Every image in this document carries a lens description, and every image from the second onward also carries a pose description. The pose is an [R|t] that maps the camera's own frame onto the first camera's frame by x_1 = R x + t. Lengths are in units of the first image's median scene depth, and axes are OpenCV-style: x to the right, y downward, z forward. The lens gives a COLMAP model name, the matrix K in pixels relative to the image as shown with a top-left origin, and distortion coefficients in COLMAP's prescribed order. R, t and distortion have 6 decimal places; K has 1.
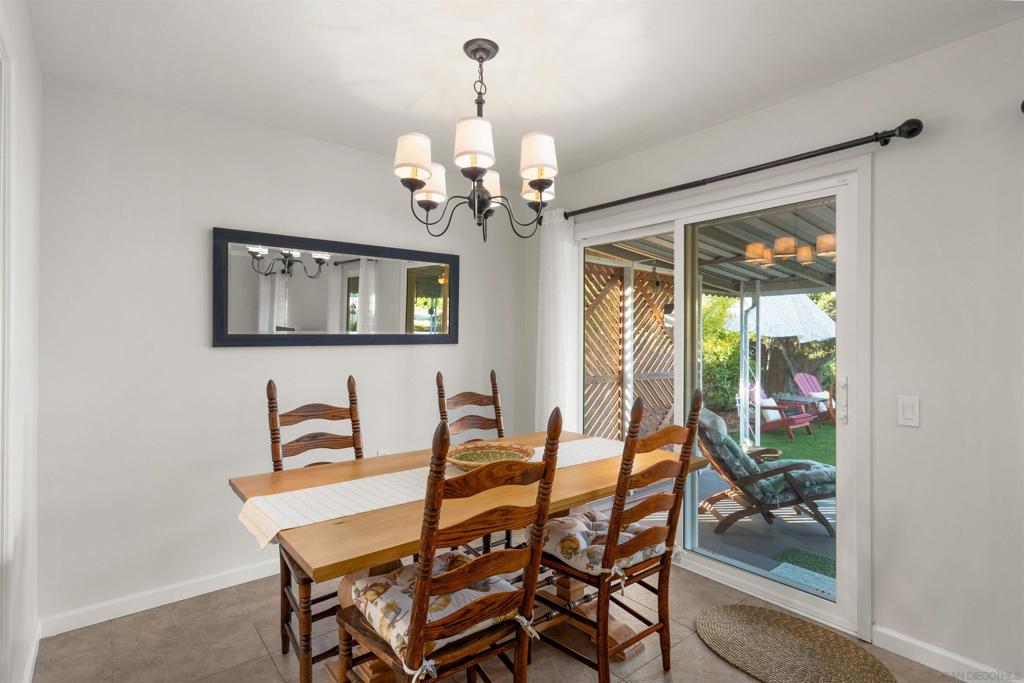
lens RADIAL K [[508.7, 0, 512.0], [0, 508.7, 341.5], [0, 0, 1]] dist [0.001431, 0.000163]
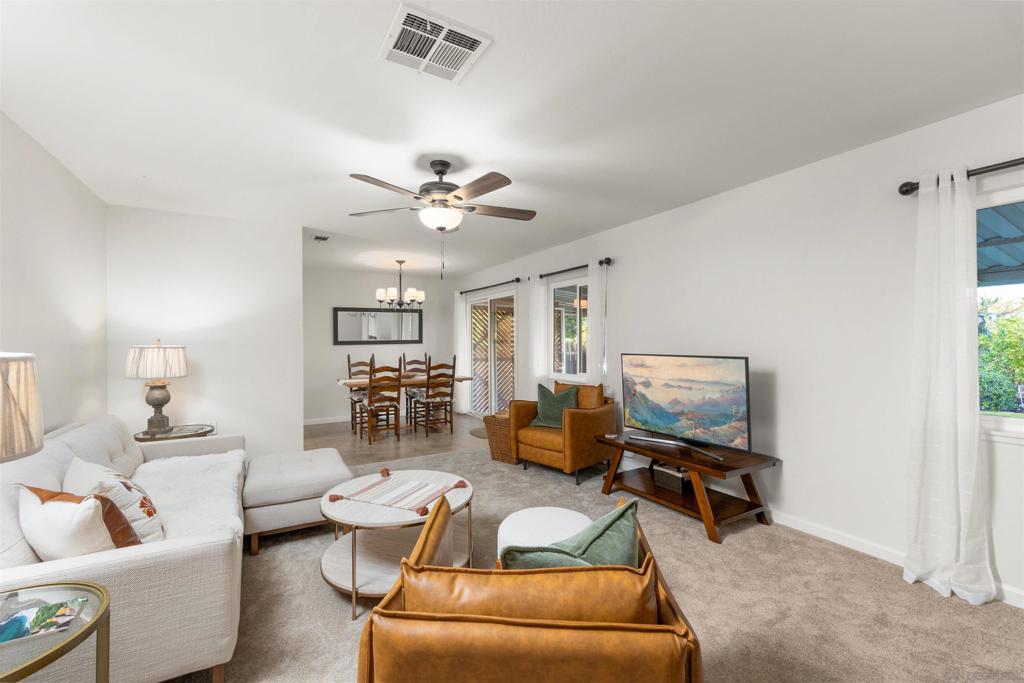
lens RADIAL K [[426.7, 0, 512.0], [0, 426.7, 341.5], [0, 0, 1]] dist [0.000438, 0.000201]
pose [[0.989053, -0.015224, -0.146776, 0.852251], [0.014140, 0.999865, -0.008429, 0.023708], [0.146884, 0.006261, 0.989134, -1.384255]]
